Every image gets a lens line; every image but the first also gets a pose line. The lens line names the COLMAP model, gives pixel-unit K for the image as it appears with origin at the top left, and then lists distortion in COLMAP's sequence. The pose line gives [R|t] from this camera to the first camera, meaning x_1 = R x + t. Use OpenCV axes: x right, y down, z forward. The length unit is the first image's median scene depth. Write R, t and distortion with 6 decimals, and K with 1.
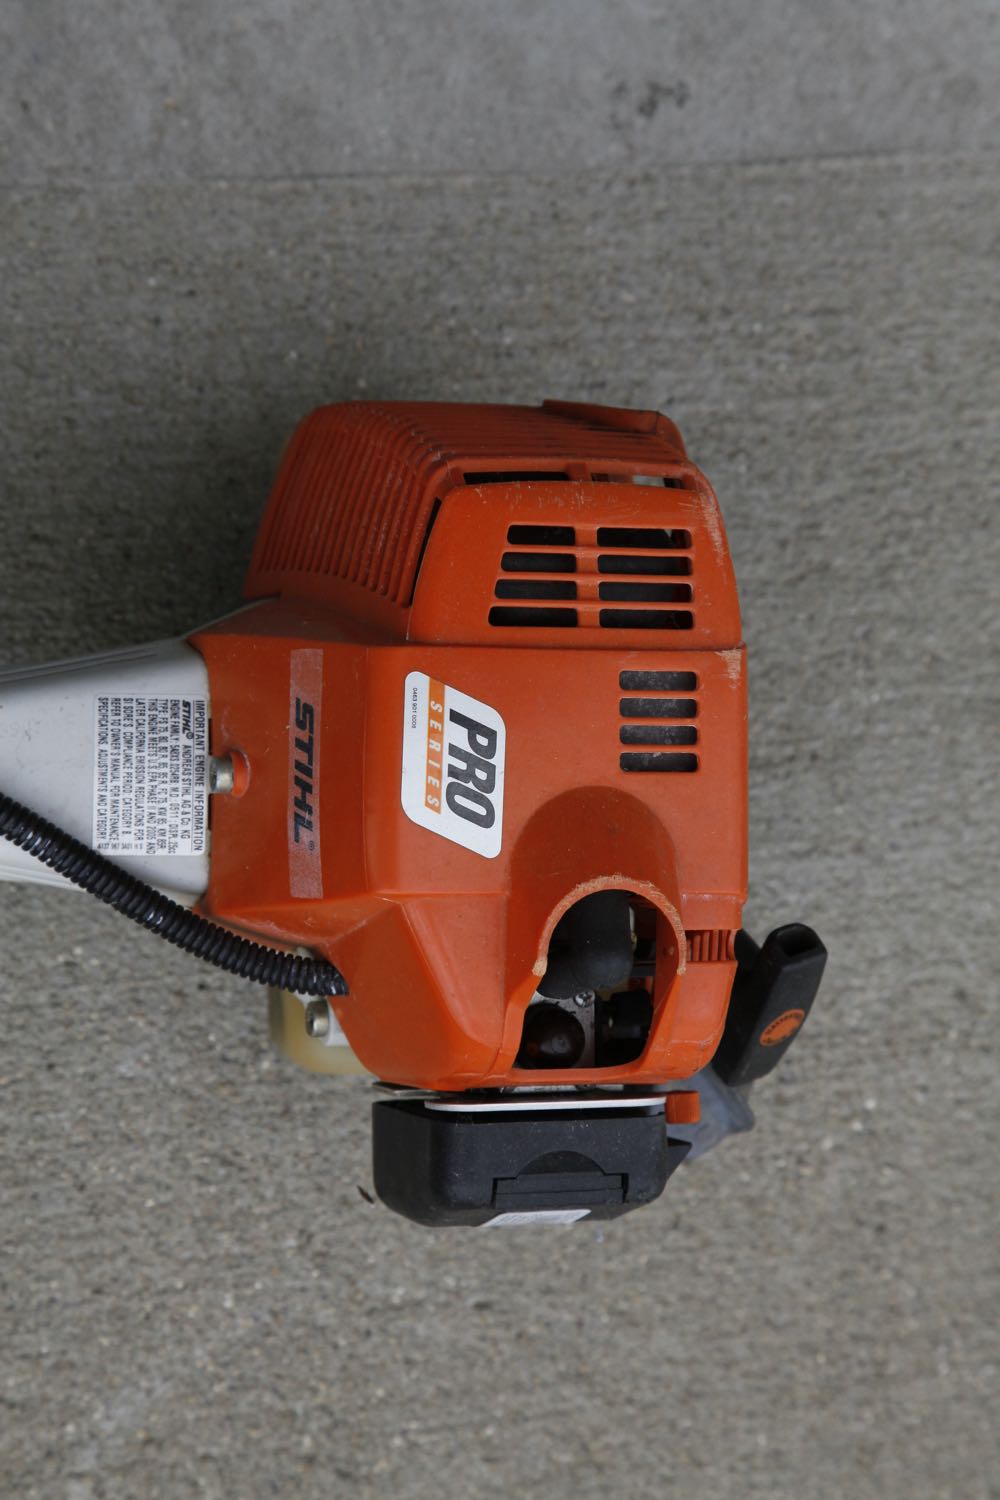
lens RADIAL K [[3780.1, 0, 500.2], [0, 3780.1, 750.2], [0, 0, 1]] dist [0.086201, 0.000000]
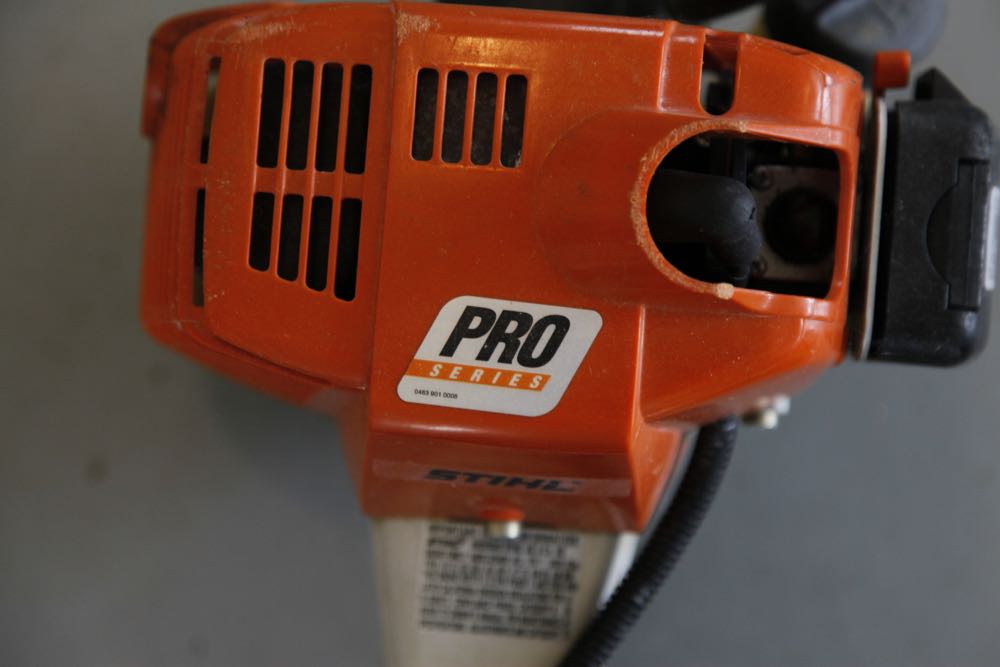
lens RADIAL K [[2520.1, 0, 500.3], [0, 2520.1, 333.8], [0, 0, 1]] dist [0.086201, 0.000000]
pose [[0.062489, -0.947826, -0.312605, 0.186568], [0.997351, 0.070990, -0.015875, 0.013570], [0.037238, -0.310785, 0.949751, 0.410103]]
